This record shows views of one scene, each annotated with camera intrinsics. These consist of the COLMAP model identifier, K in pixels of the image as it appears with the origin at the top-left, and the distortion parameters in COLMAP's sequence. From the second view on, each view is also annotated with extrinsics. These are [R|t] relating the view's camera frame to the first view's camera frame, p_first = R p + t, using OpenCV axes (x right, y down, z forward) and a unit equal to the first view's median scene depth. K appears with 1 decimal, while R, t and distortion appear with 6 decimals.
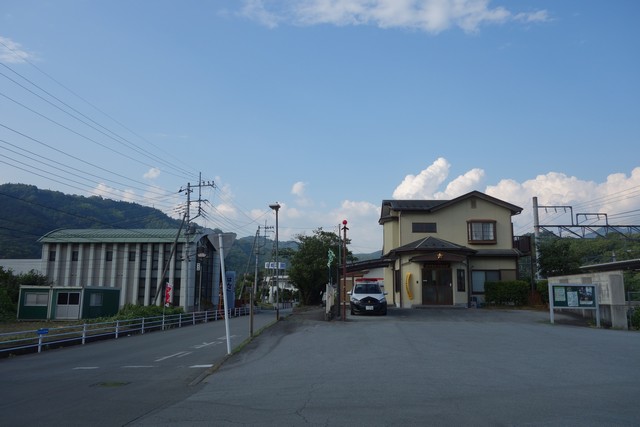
lens RADIAL K [[505.7, 0, 320.0], [0, 505.7, 213.5], [0, 0, 1]] dist [-0.001974, -0.002045]
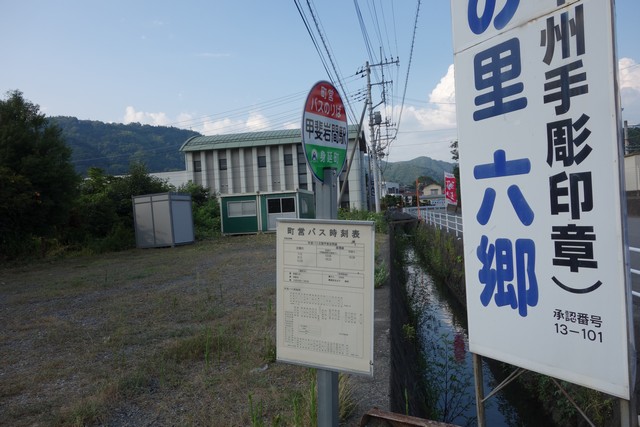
lens RADIAL K [[503.0, 0, 320.0], [0, 503.0, 213.5], [0, 0, 1]] dist [0.001275, -0.004779]
pose [[0.995055, -0.062768, -0.076980, -0.256151], [0.075120, 0.982610, 0.169805, 0.032645], [0.064983, -0.174748, 0.982466, 0.137752]]
